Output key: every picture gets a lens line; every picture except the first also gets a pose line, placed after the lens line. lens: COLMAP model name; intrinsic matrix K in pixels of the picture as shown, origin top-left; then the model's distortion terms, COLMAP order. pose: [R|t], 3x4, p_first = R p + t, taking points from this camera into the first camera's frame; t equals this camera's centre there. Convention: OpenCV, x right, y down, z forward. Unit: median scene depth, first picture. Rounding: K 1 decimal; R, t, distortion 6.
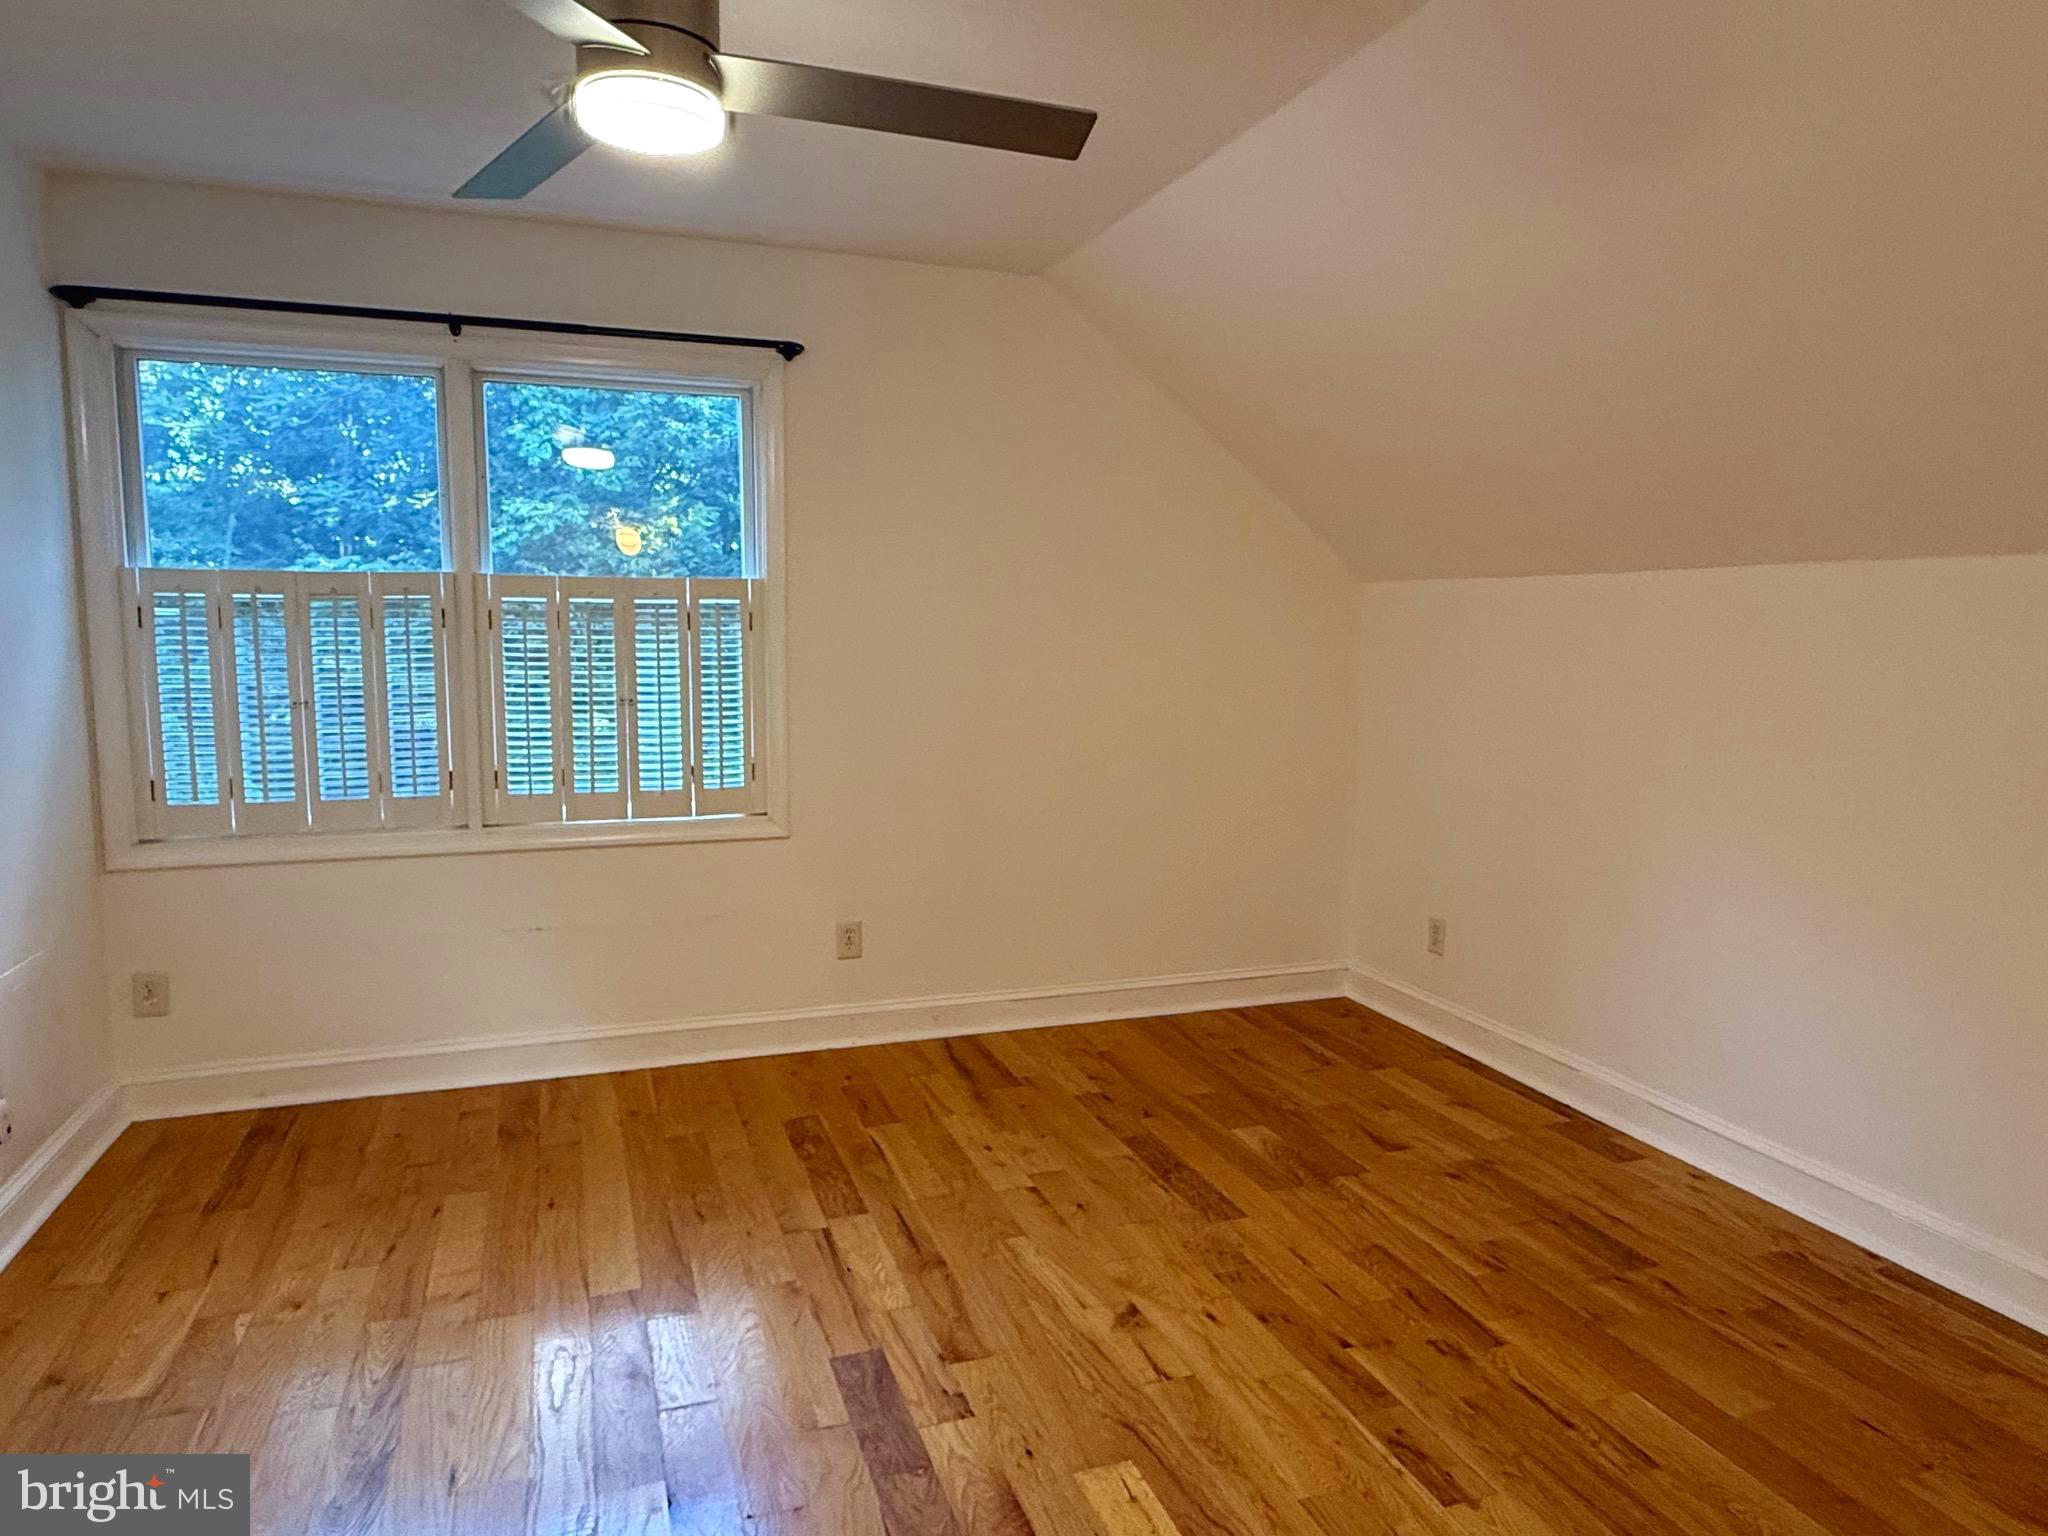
lens RADIAL K [[1272.7, 0, 1012.5], [0, 1272.7, 761.5], [0, 0, 1]] dist [-0.003150, -0.002105]
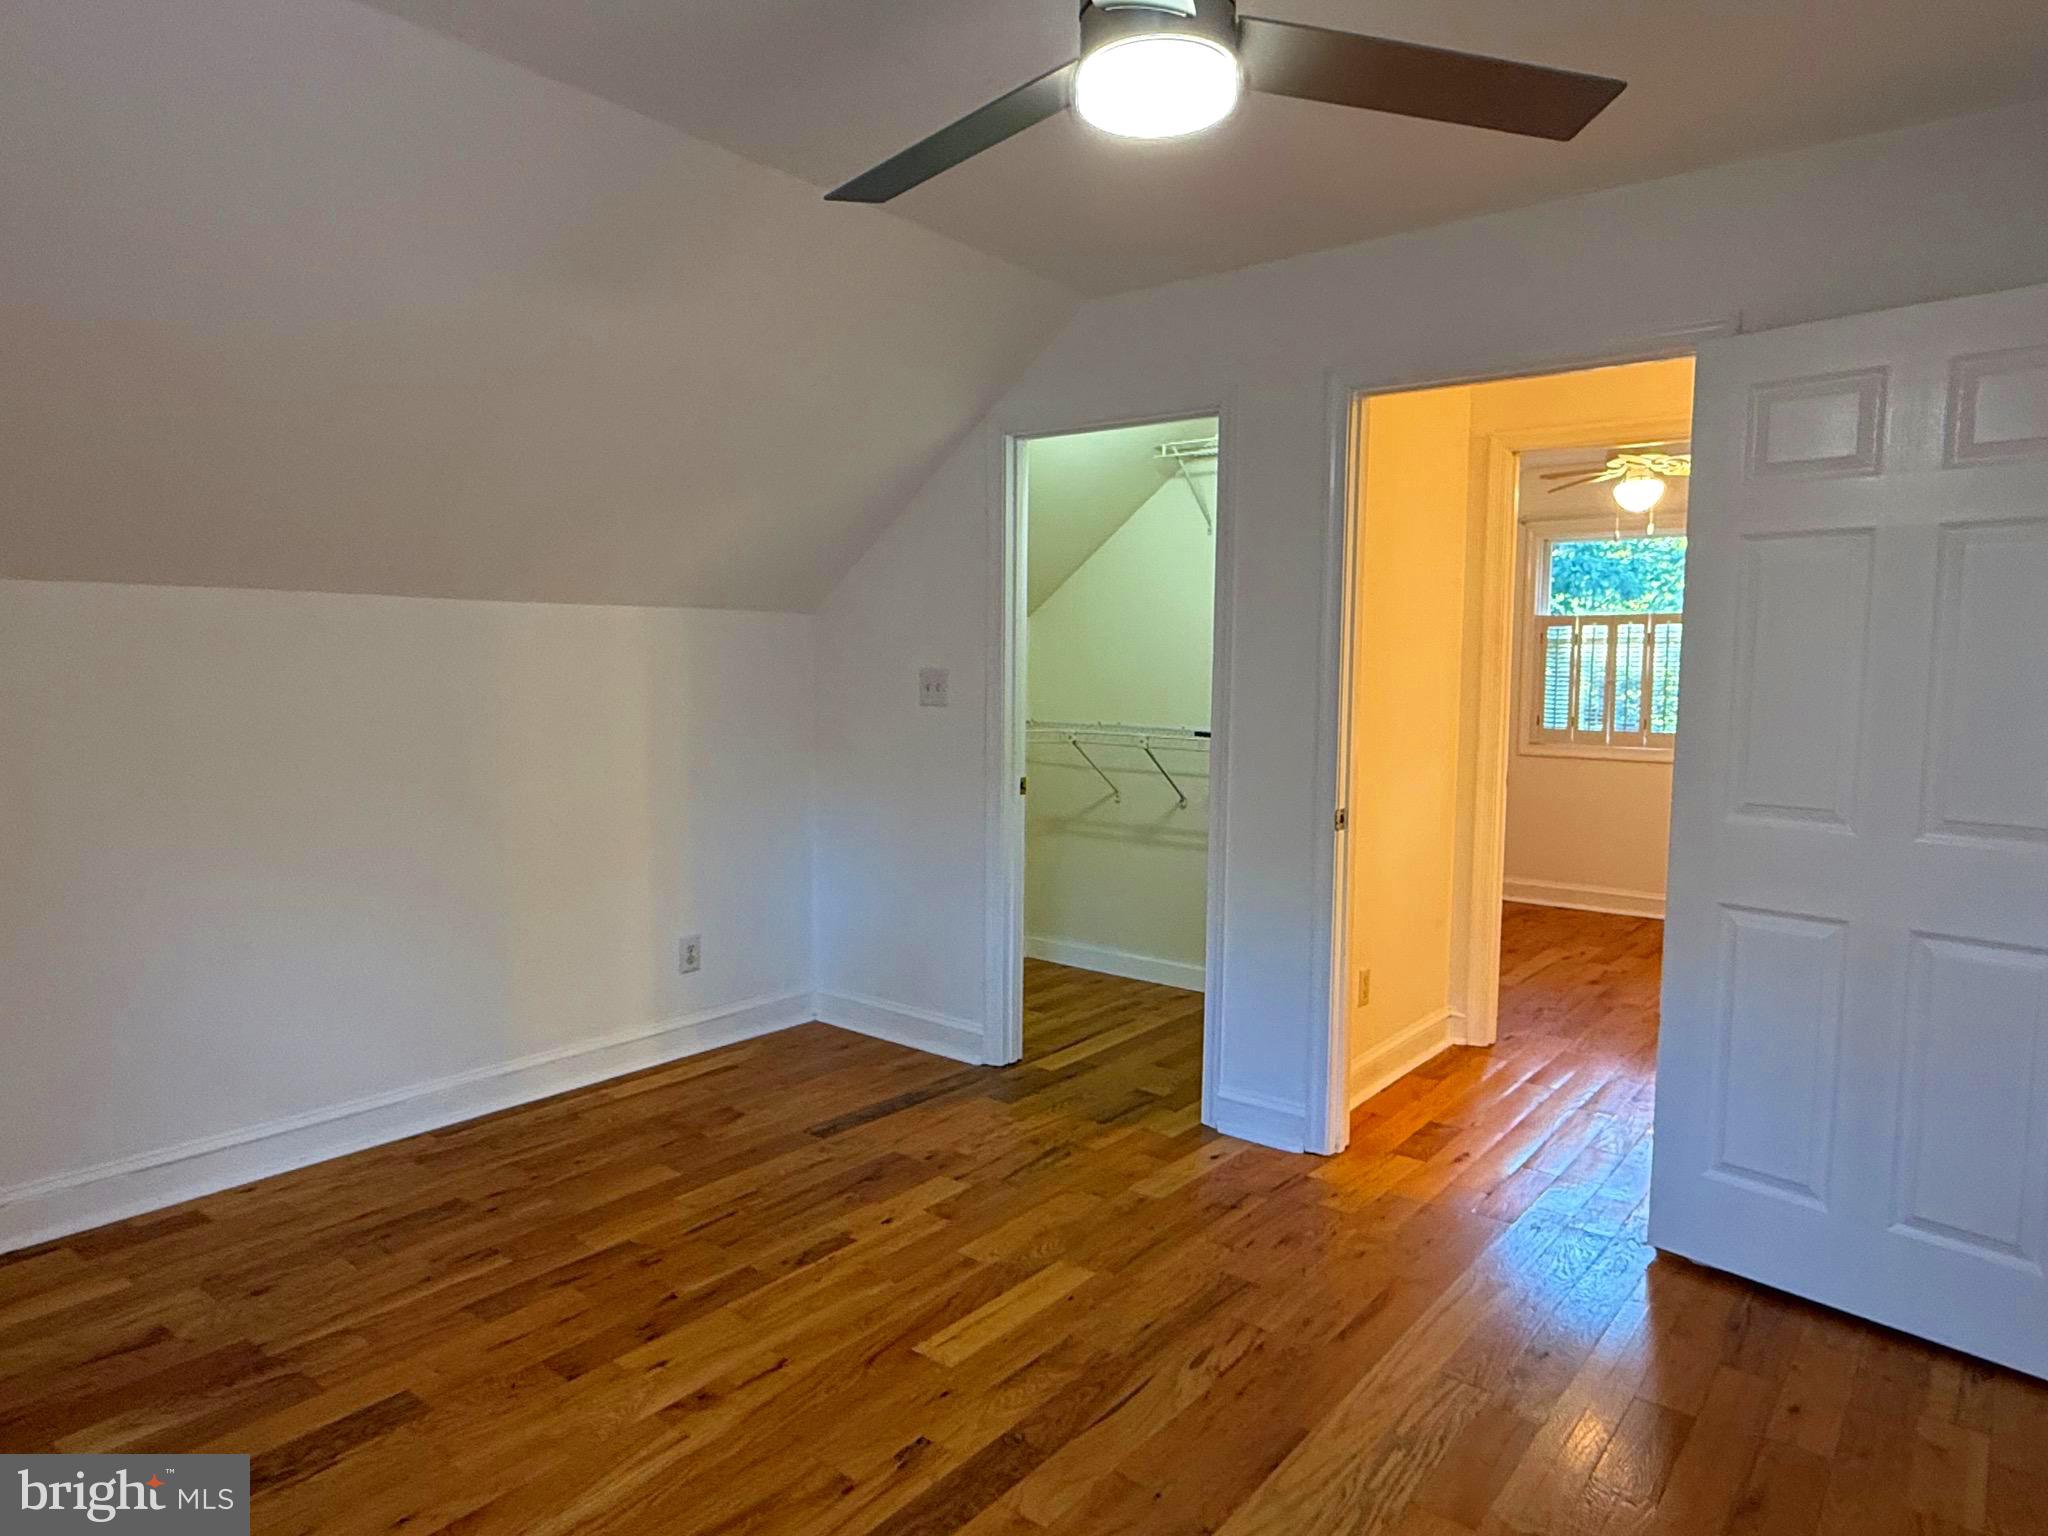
lens RADIAL K [[1272.7, 0, 1012.5], [0, 1272.7, 761.5], [0, 0, 1]] dist [-0.003150, -0.002105]
pose [[-0.529224, -0.078508, 0.844843, -0.697826], [0.081461, 0.986409, 0.142691, -0.119374], [-0.844563, 0.144337, -0.515636, 1.100681]]
